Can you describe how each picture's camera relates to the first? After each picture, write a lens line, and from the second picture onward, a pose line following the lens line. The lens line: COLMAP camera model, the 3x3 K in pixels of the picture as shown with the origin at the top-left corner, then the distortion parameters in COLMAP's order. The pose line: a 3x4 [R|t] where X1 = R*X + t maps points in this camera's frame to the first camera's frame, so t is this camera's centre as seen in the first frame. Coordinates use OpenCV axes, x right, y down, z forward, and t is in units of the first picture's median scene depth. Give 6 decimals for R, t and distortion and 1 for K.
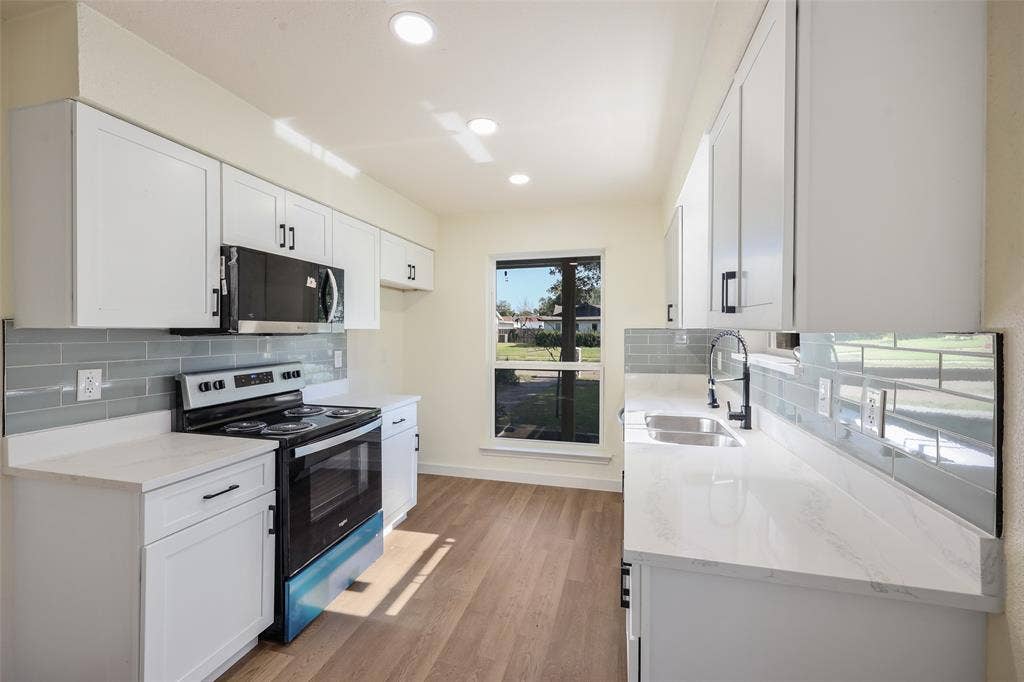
lens RADIAL K [[441.0, 0, 510.8], [0, 441.0, 328.7], [0, 0, 1]] dist [-0.000222, -0.000051]
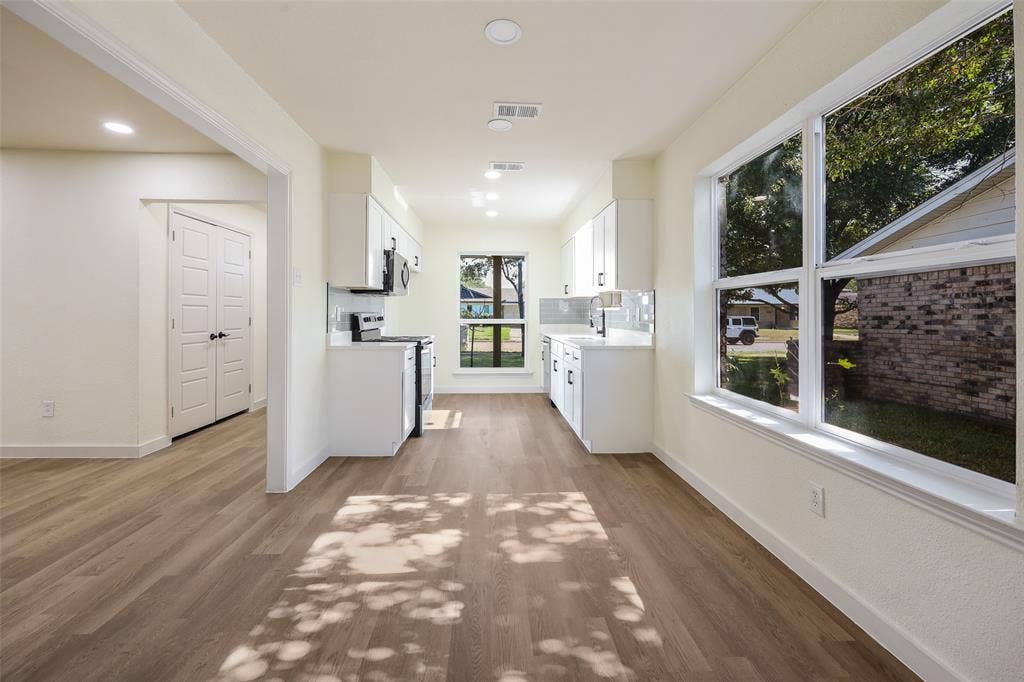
lens RADIAL K [[441.0, 0, 510.8], [0, 441.0, 328.7], [0, 0, 1]] dist [-0.000222, -0.000051]
pose [[0.955253, -0.011215, 0.295576, -0.621351], [0.000676, 0.999361, 0.035734, 0.091816], [-0.295788, -0.033935, 0.954651, -1.077517]]
